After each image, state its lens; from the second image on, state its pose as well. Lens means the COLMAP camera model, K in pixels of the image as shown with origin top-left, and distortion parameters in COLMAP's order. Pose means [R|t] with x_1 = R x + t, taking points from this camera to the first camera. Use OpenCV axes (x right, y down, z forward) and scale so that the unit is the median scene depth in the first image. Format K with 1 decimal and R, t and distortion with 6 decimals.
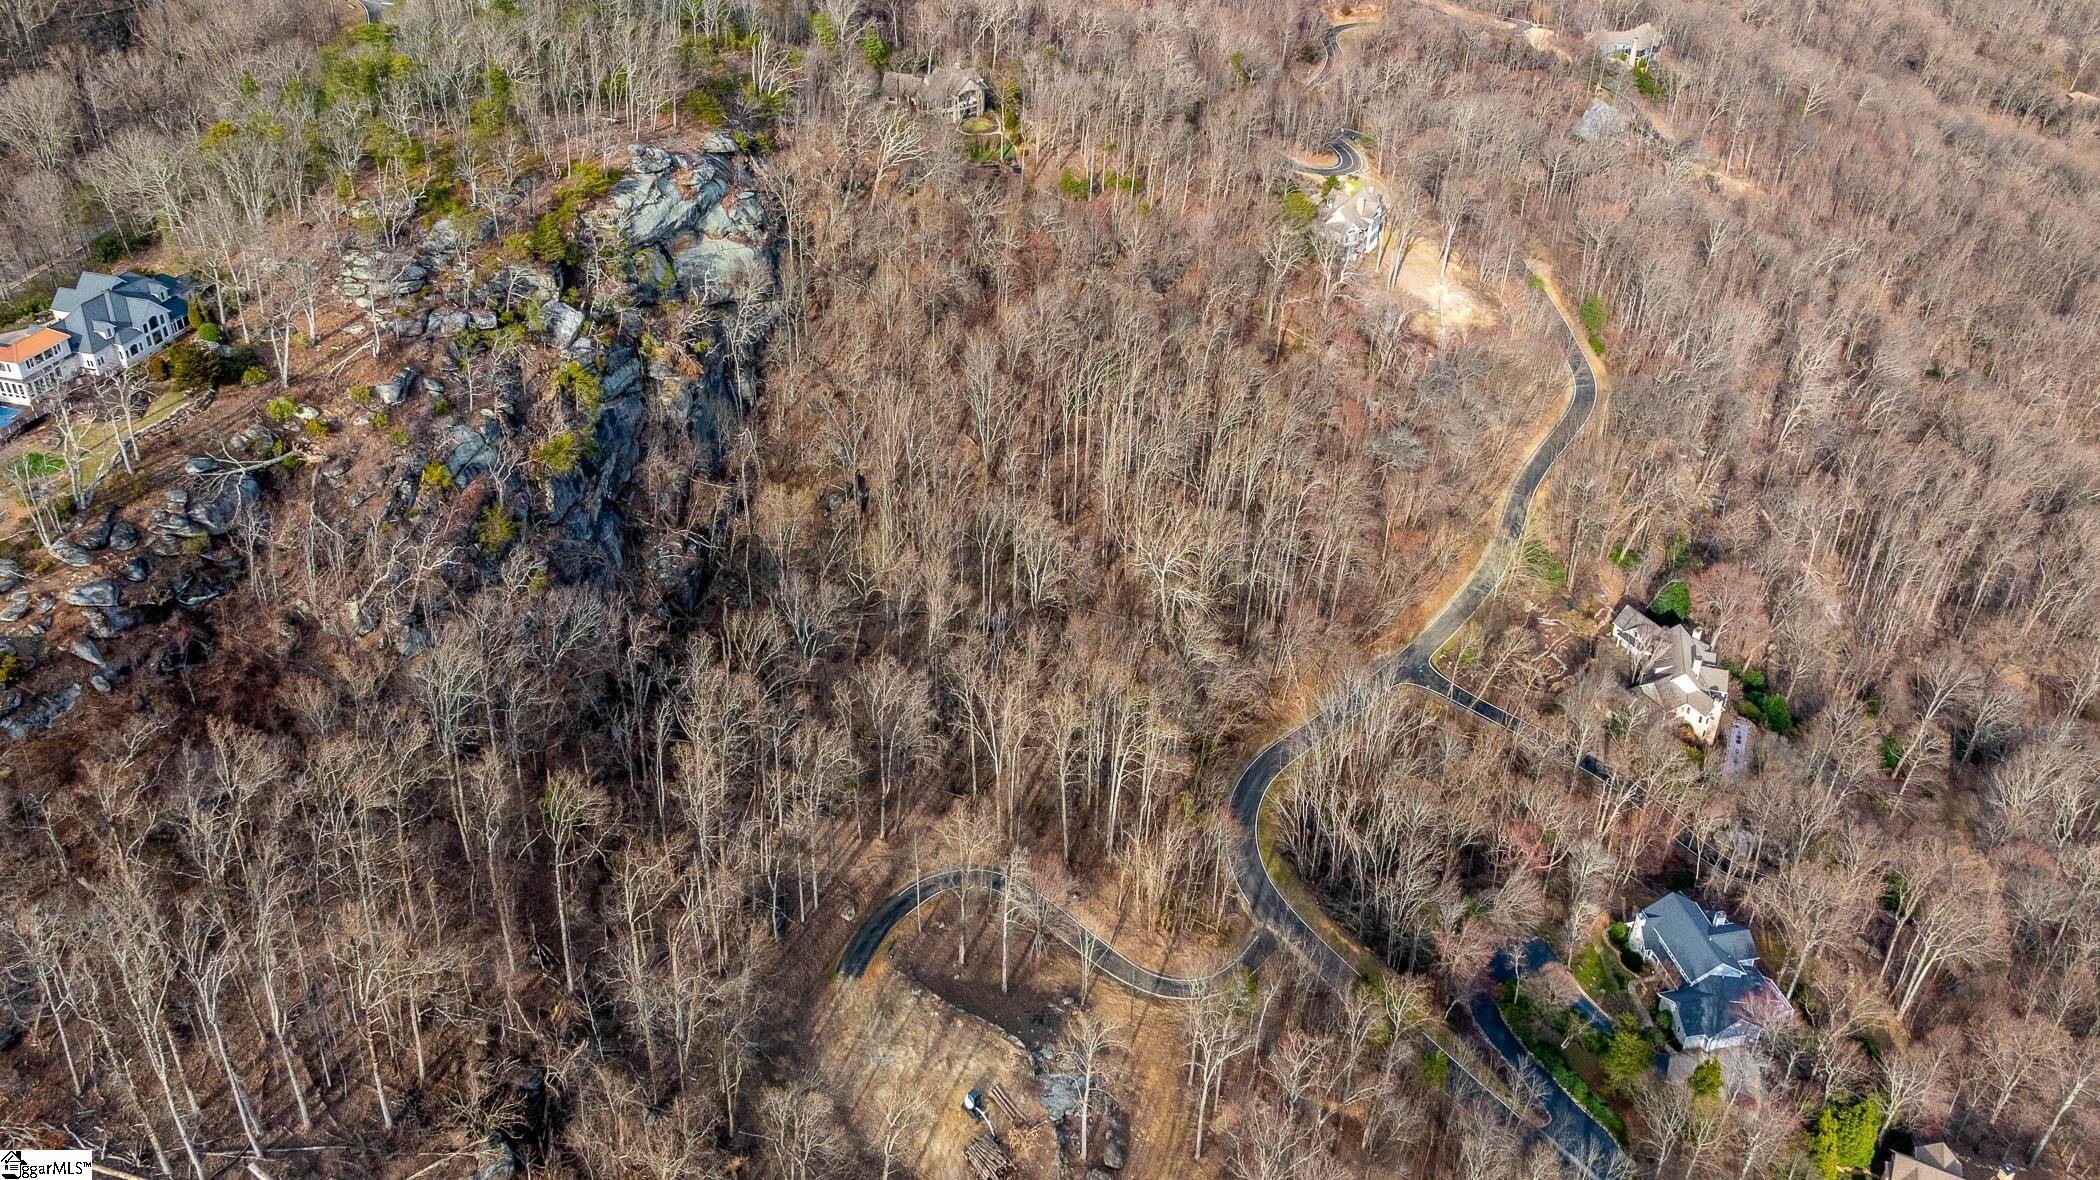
lens RADIAL K [[1540.2, 0, 1048.2], [0, 1540.2, 370.3], [0, 0, 1]] dist [0.002000, 0.001448]
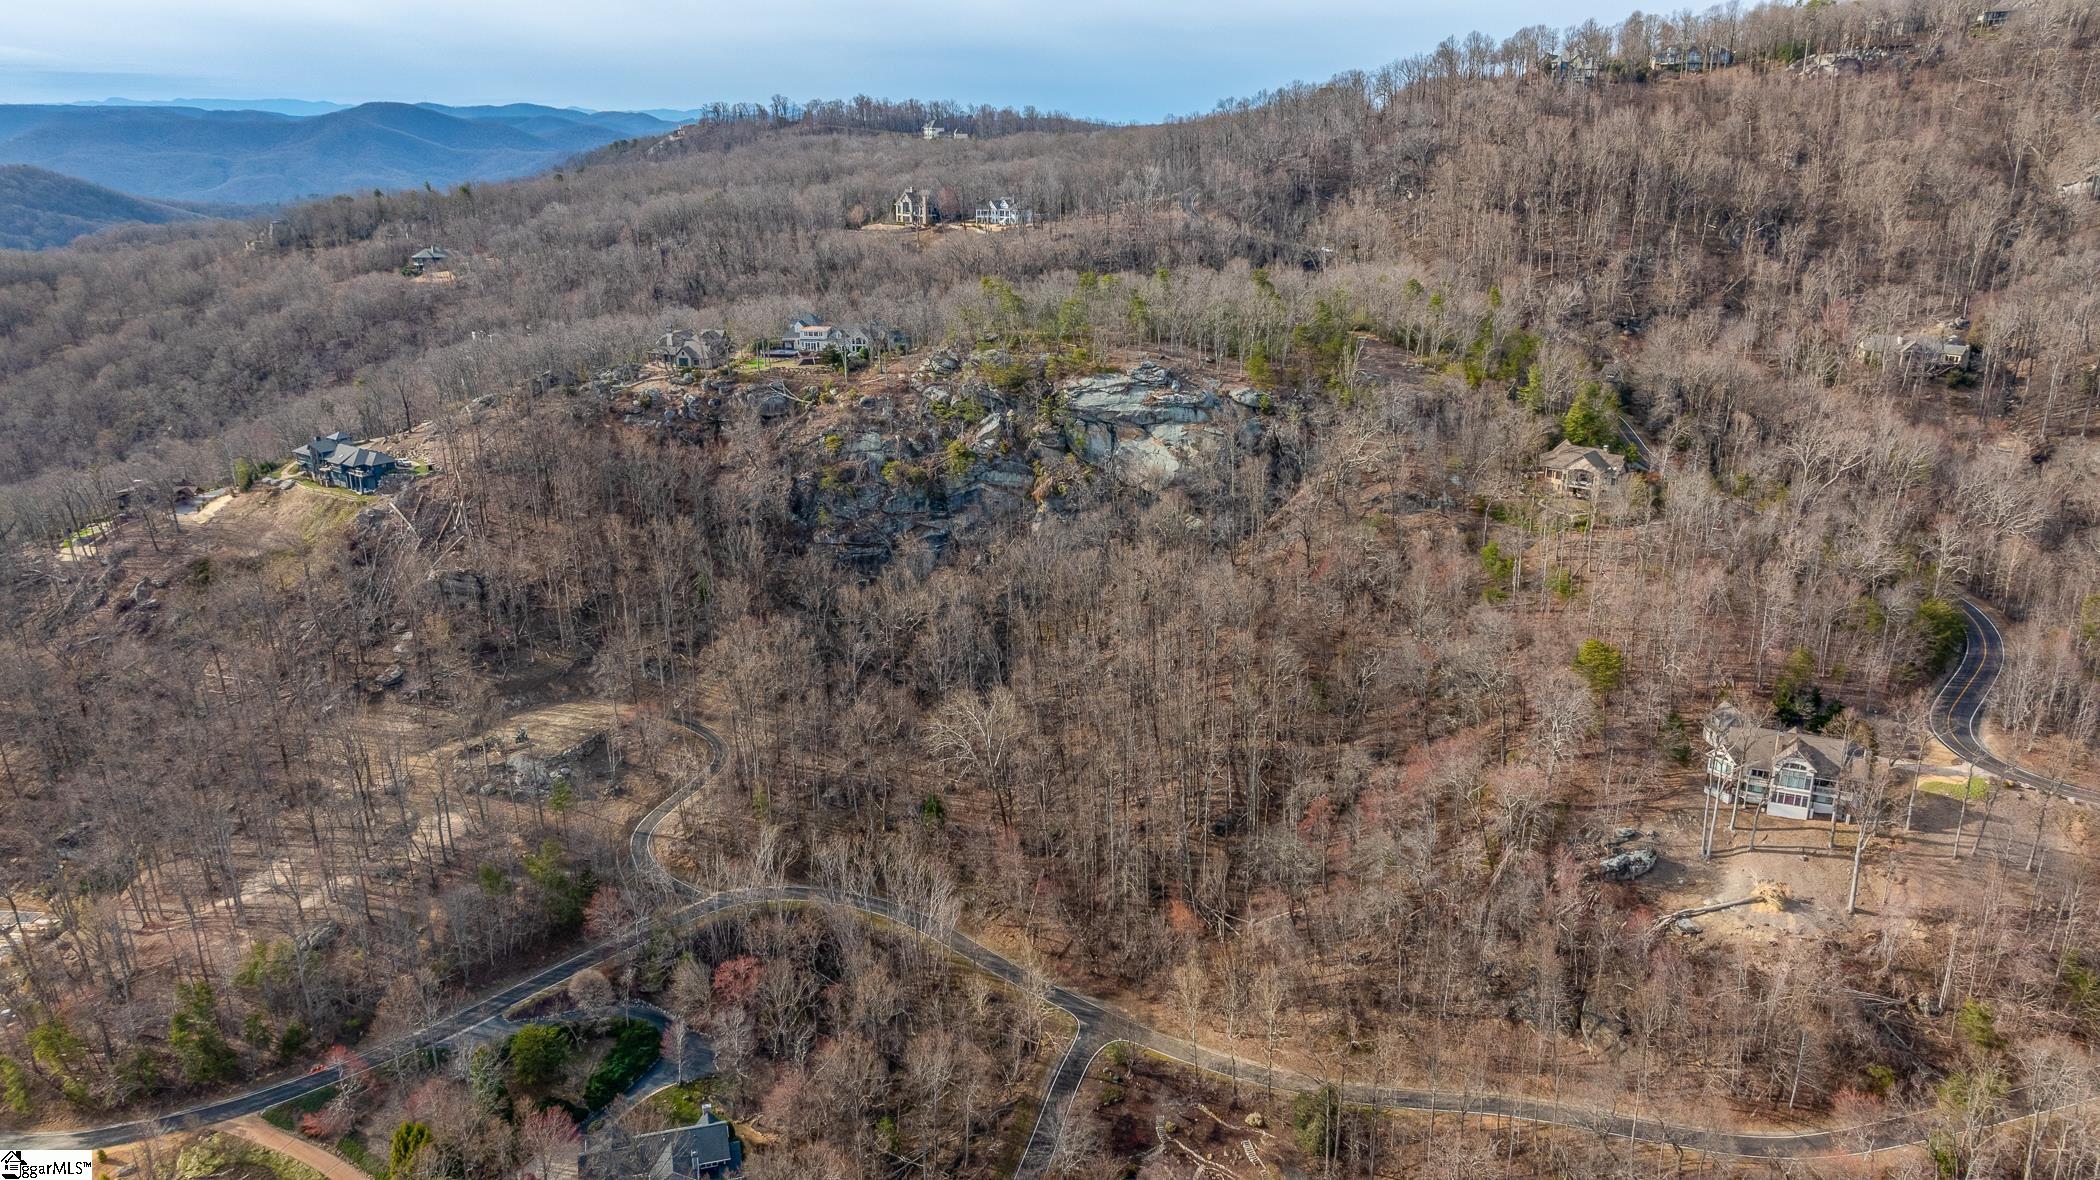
lens RADIAL K [[1470.7, 0, 1050.0], [0, 1470.7, 590.0], [0, 0, 1]] dist [-0.005150, 0.000703]
pose [[0.097463, 0.284087, -0.953832, 1.156413], [-0.462338, 0.861628, 0.209383, -0.227379], [0.881331, 0.420586, 0.215321, 0.804542]]
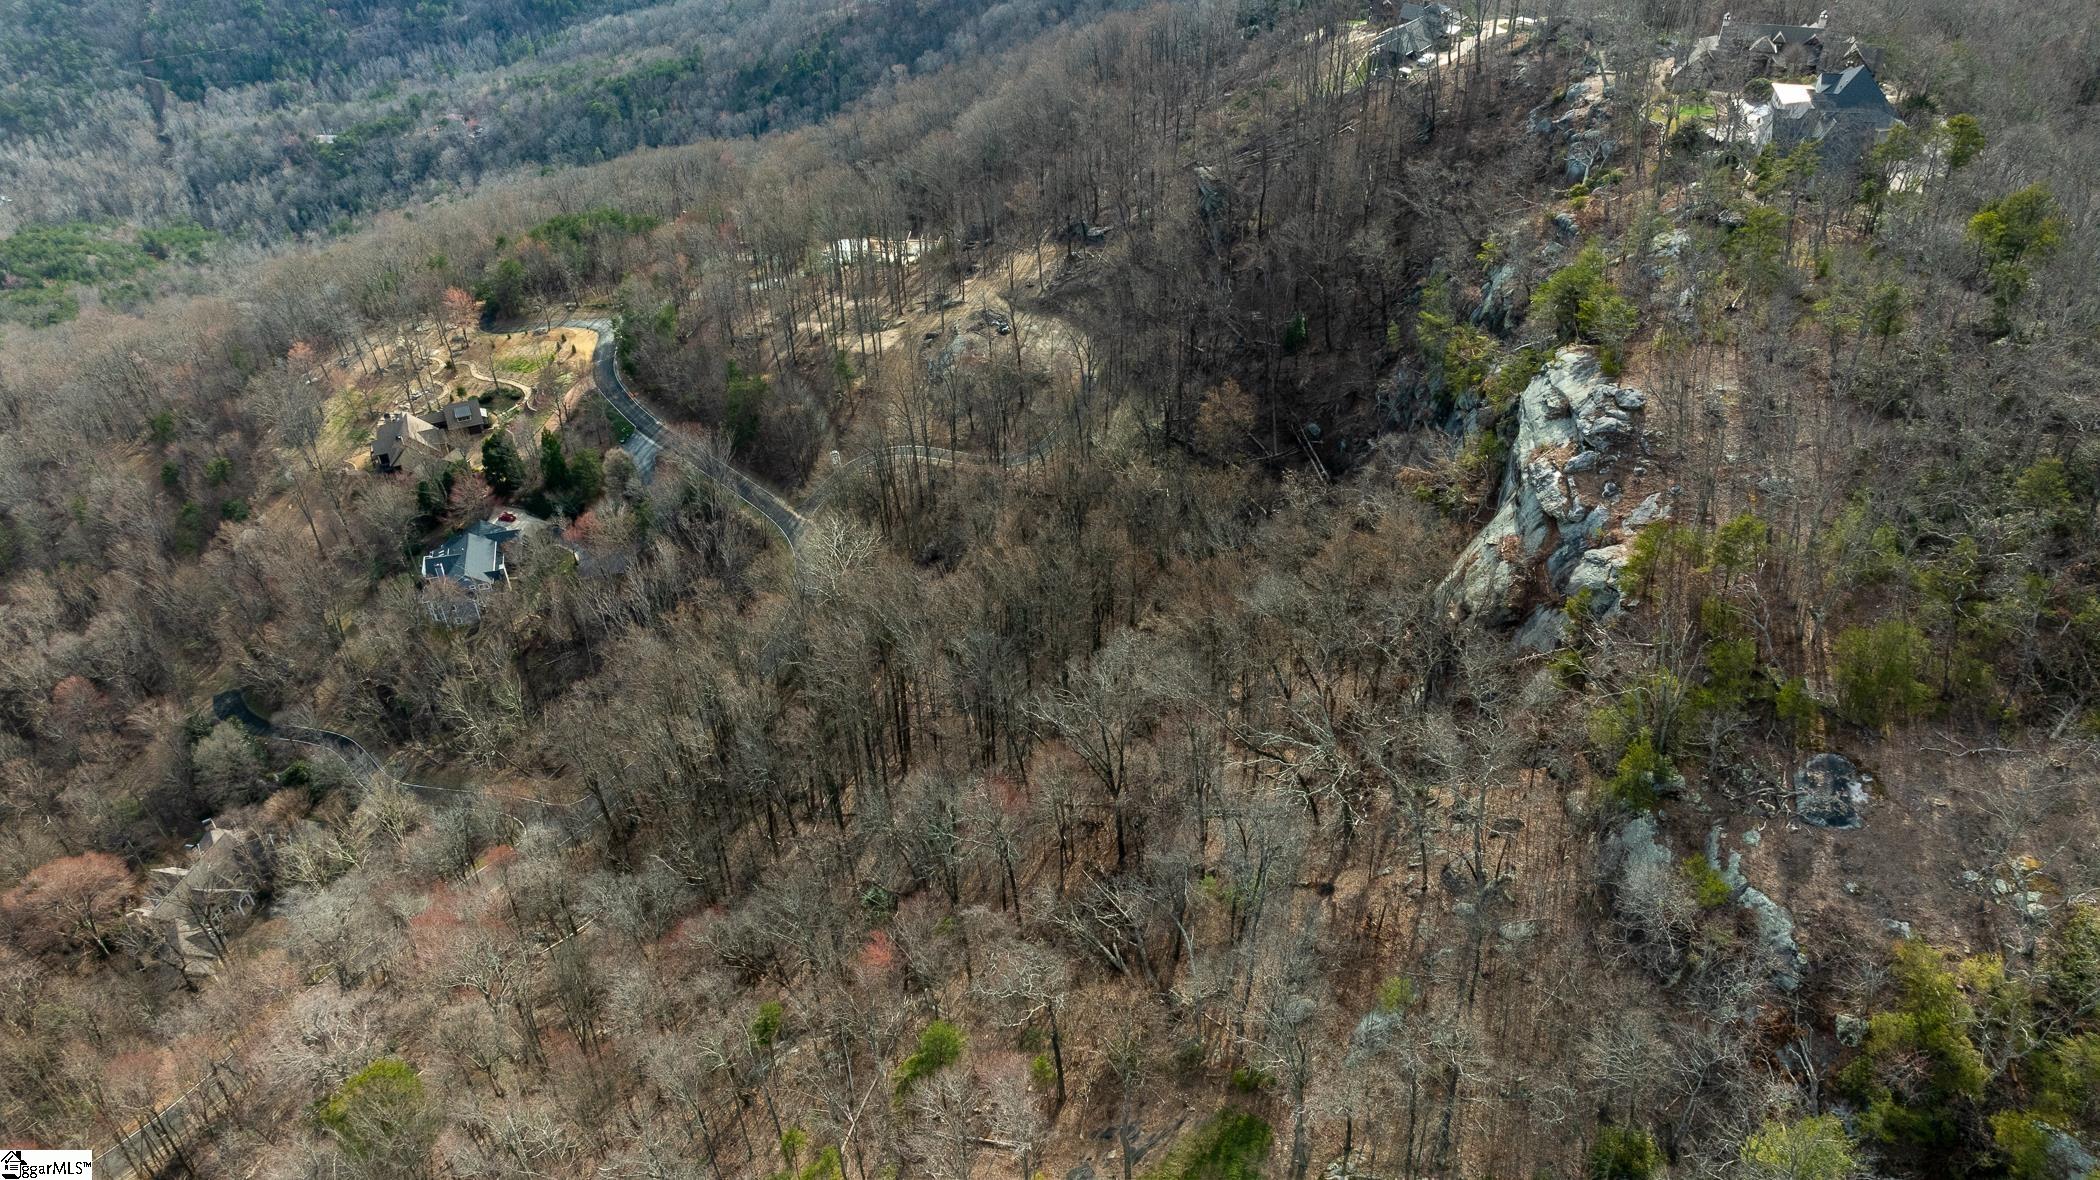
lens RADIAL K [[1470.7, 0, 1050.0], [0, 1470.7, 590.0], [0, 0, 1]] dist [-0.005150, 0.000703]
pose [[-0.998778, 0.030569, -0.038833, -0.007168], [-0.023279, 0.402128, 0.915287, -0.728648], [0.043595, 0.915073, -0.400925, 1.447877]]
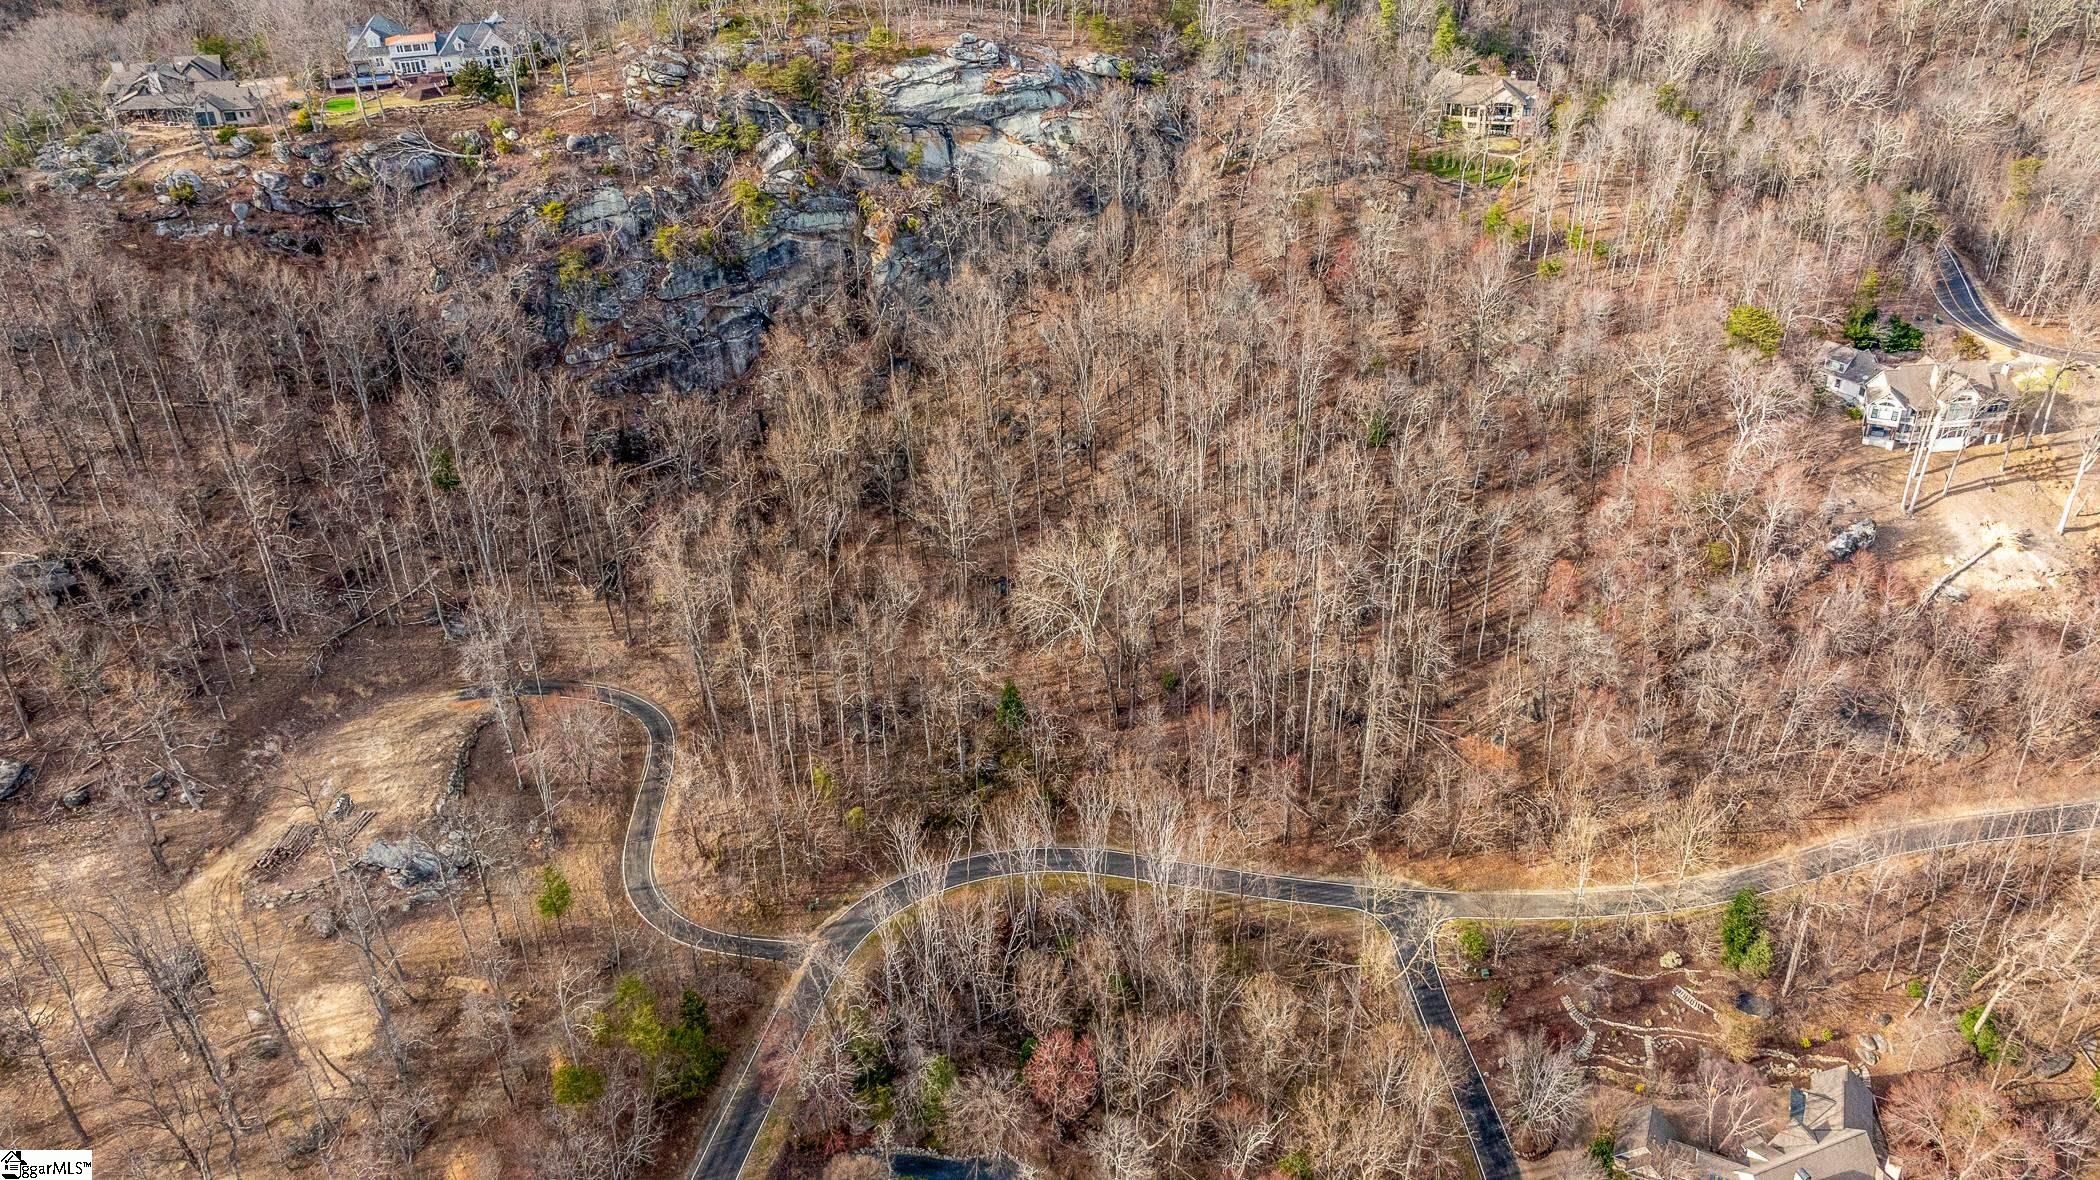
lens RADIAL K [[1485.2, 0, 1080.7], [0, 1485.2, 483.3], [0, 0, 1]] dist [-0.006817, 0.025543]
pose [[0.600558, 0.355403, -0.716253, 0.676295], [-0.349352, 0.922391, 0.164767, -0.063222], [0.719224, 0.151272, 0.678110, 0.463340]]
